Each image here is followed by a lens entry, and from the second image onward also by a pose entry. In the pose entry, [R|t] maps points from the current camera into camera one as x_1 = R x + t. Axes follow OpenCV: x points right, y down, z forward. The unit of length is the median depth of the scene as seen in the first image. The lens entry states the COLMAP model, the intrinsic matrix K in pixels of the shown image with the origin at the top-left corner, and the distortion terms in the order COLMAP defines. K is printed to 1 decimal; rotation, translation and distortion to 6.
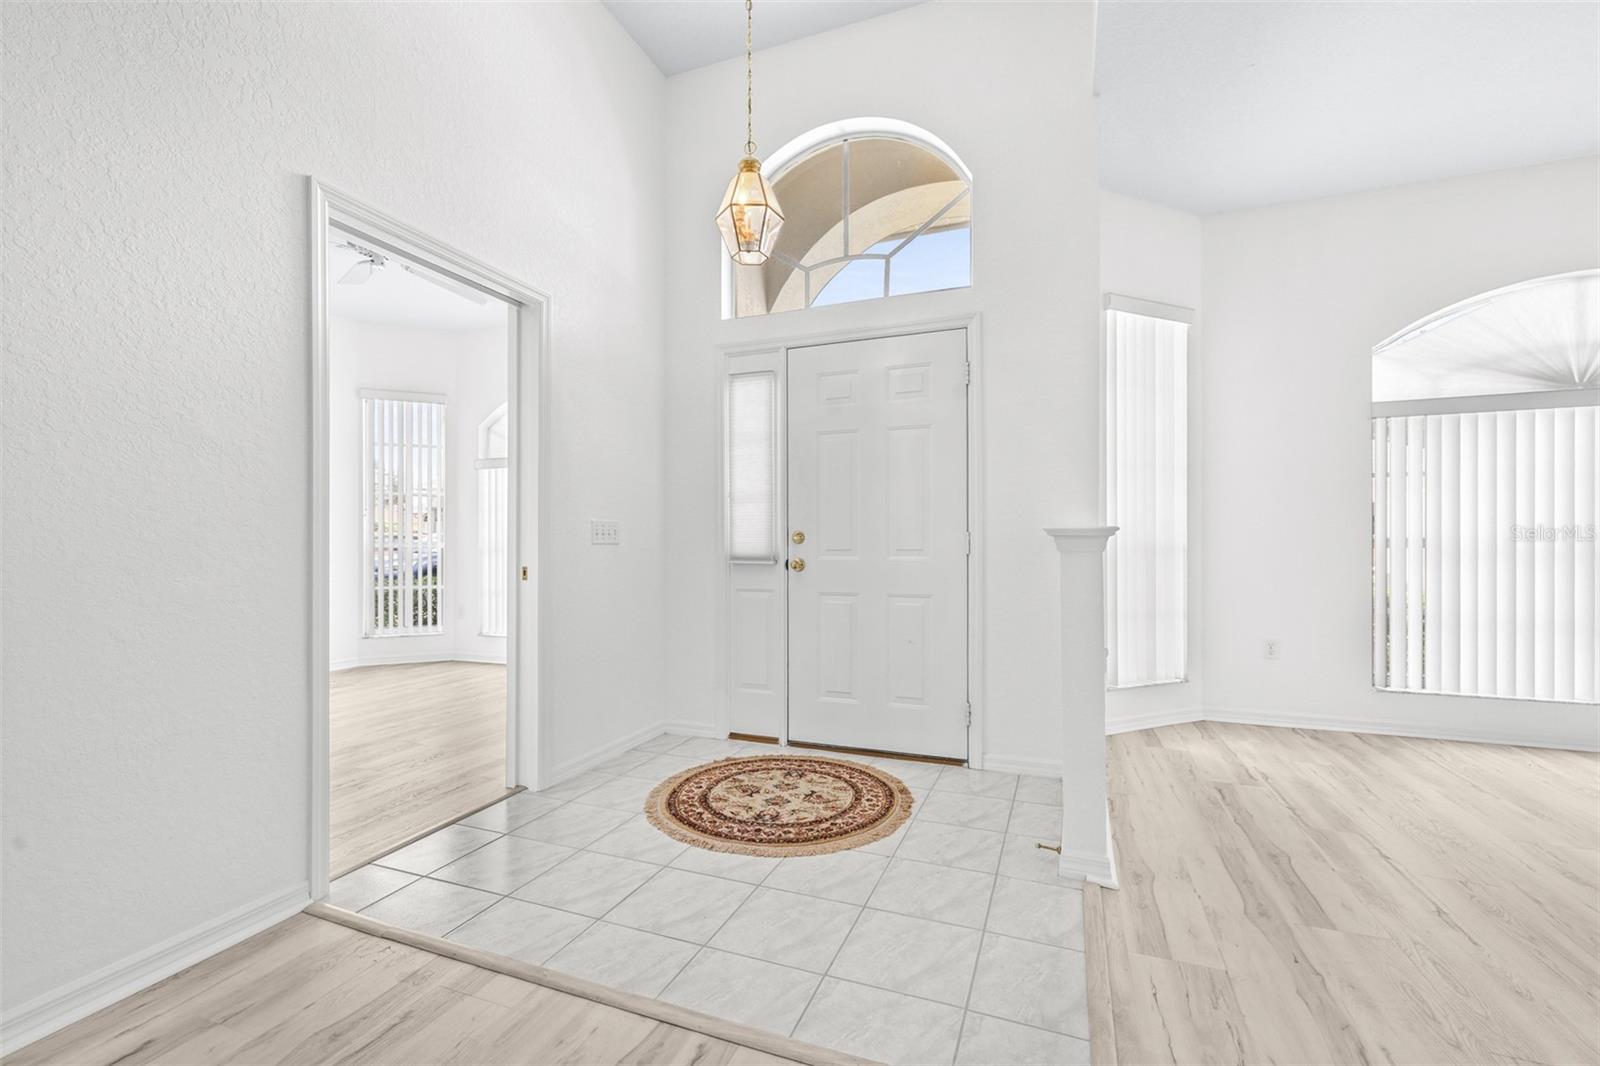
lens RADIAL K [[691.9, 0, 800.1], [0, 691.9, 542.9], [0, 0, 1]] dist [0.001383, 0.000396]
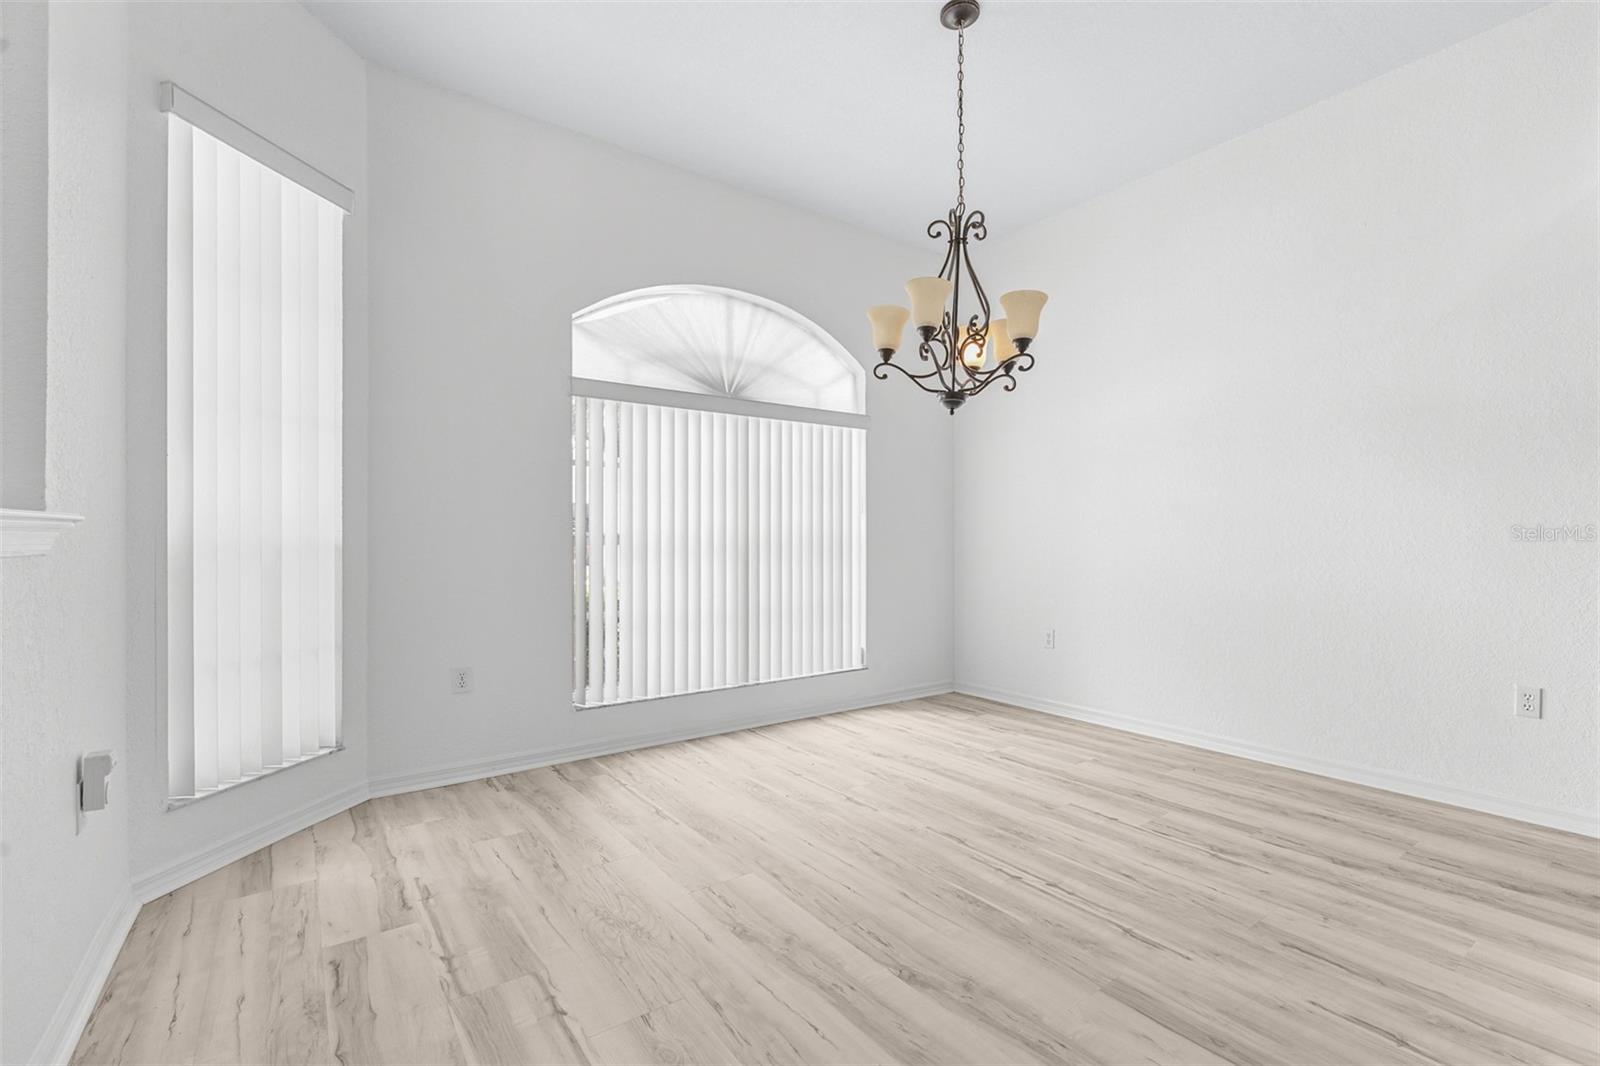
lens RADIAL K [[691.9, 0, 801.3], [0, 691.9, 537.7], [0, 0, 1]] dist [0.001383, 0.000396]
pose [[0.561365, 0.001233, 0.827567, 0.288409], [0.000215, 0.999999, -0.001636, -0.001355], [-0.827568, 0.001097, 0.561364, 0.295150]]
